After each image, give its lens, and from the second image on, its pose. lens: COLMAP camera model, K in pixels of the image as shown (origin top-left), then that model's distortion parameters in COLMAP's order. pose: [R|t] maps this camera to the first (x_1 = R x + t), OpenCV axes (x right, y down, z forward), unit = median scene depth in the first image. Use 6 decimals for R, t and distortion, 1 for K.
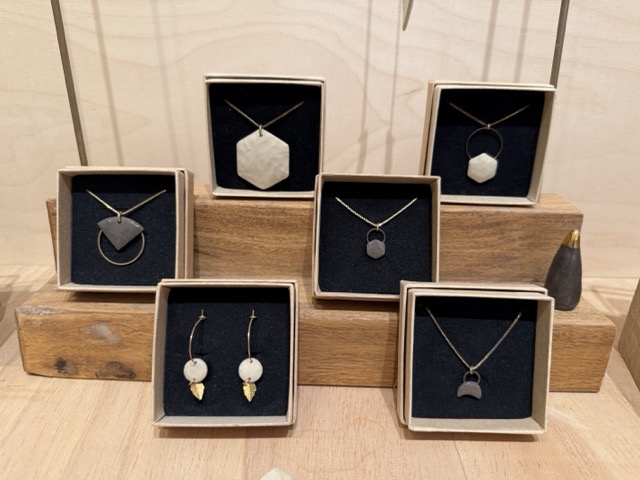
lens RADIAL K [[483.9, 0, 320.0], [0, 483.9, 240.0], [0, 0, 1]] dist [-0.009460, -0.006116]
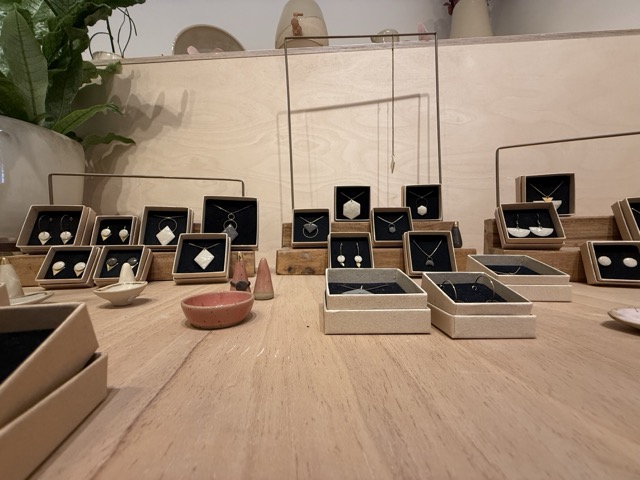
lens RADIAL K [[262.5, 0, 320.0], [0, 262.5, 240.0], [0, 0, 1]] dist [0.000222, -0.000182]
pose [[0.999192, -0.027782, -0.029052, -0.299396], [0.015542, 0.933523, -0.358181, 0.672765], [0.037072, 0.357440, 0.933200, -0.573584]]
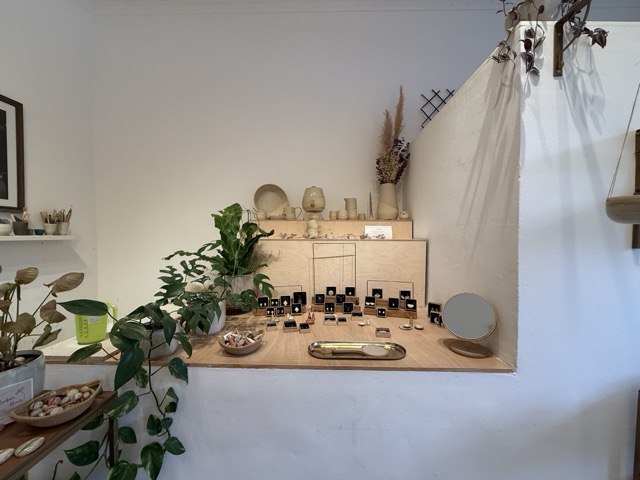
lens RADIAL K [[262.5, 0, 320.0], [0, 262.5, 240.0], [0, 0, 1]] dist [0.000222, -0.000182]
pose [[0.999783, -0.018088, -0.010380, -0.310011], [0.013065, 0.931205, -0.364261, 0.992762], [0.016255, 0.364046, 0.931239, -5.632037]]
